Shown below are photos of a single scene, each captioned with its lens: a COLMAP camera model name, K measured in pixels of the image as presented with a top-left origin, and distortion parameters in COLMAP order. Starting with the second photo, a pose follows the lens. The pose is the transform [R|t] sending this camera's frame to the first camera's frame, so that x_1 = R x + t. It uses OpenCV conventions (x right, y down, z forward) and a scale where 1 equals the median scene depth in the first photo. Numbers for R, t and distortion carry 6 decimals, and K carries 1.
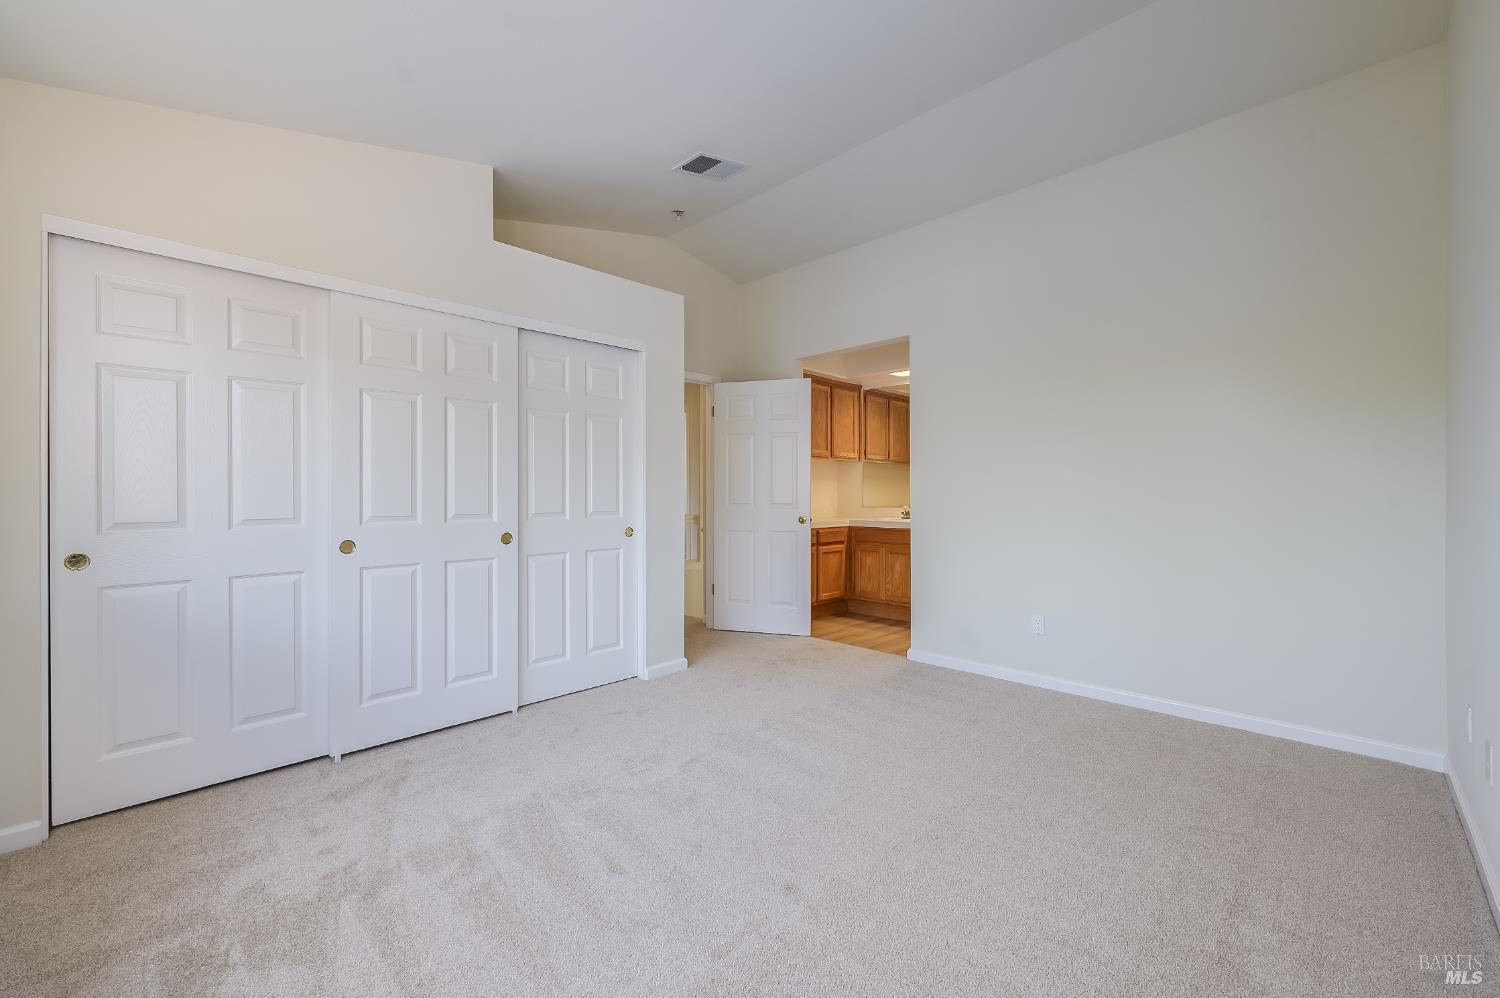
lens RADIAL K [[597.6, 0, 752.6], [0, 597.6, 495.5], [0, 0, 1]] dist [-0.001777, -0.000215]
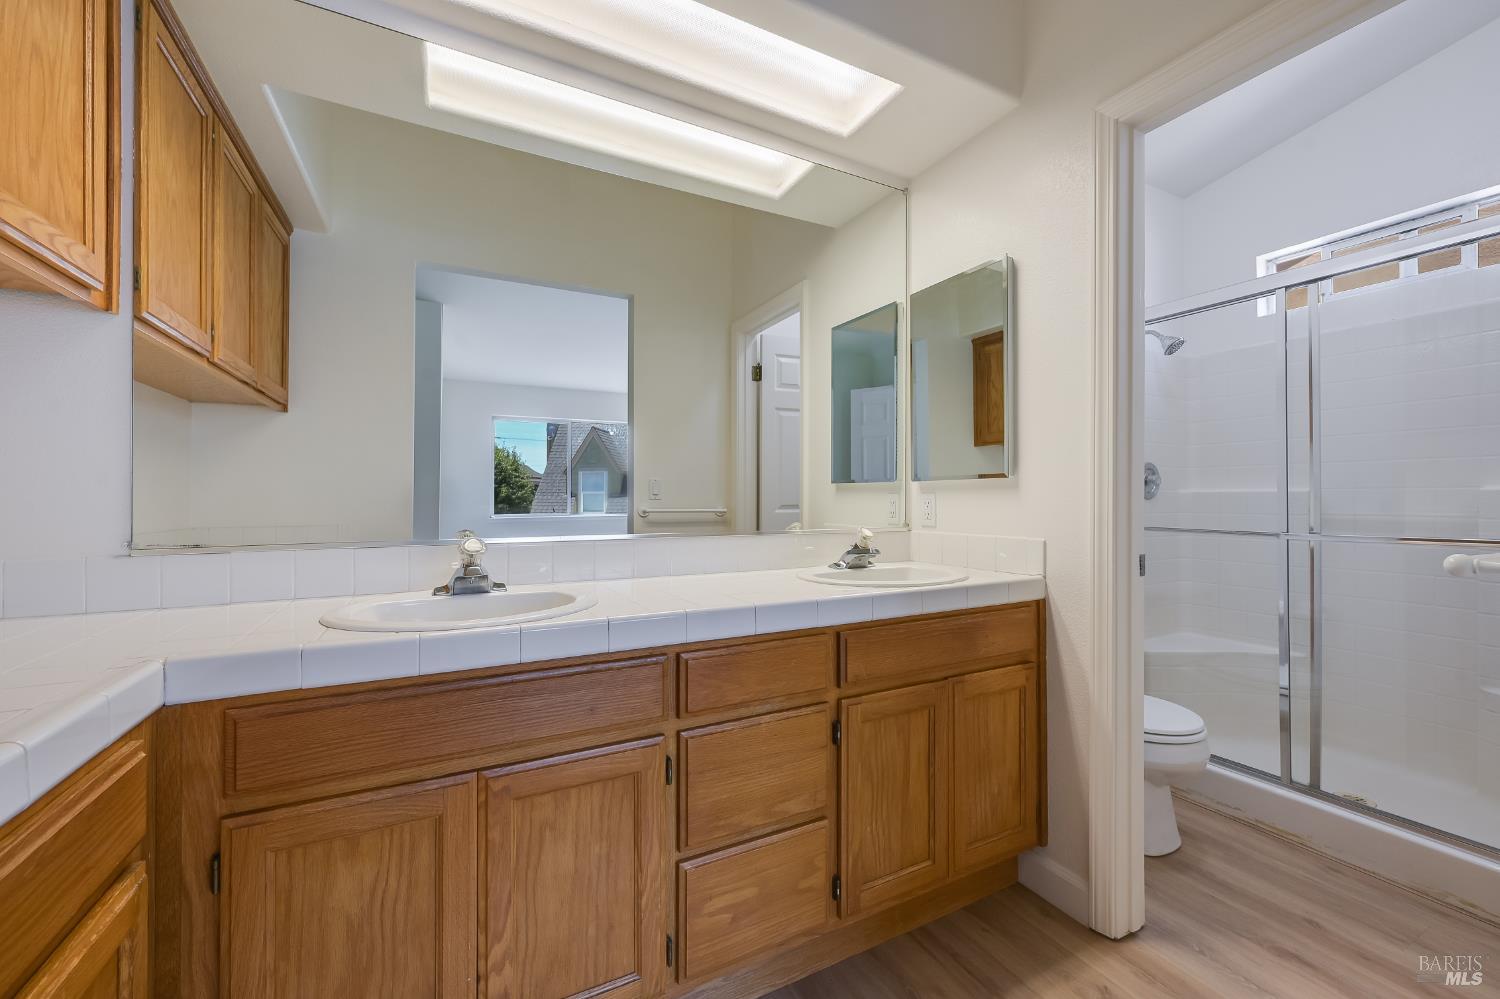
lens RADIAL K [[597.6, 0, 752.6], [0, 597.6, 496.0], [0, 0, 1]] dist [-0.001777, -0.000215]
pose [[0.305414, -0.000619, 0.952219, 0.070202], [0.008677, 0.999960, -0.002134, 0.002038], [-0.952180, 0.008914, 0.305407, 0.823830]]
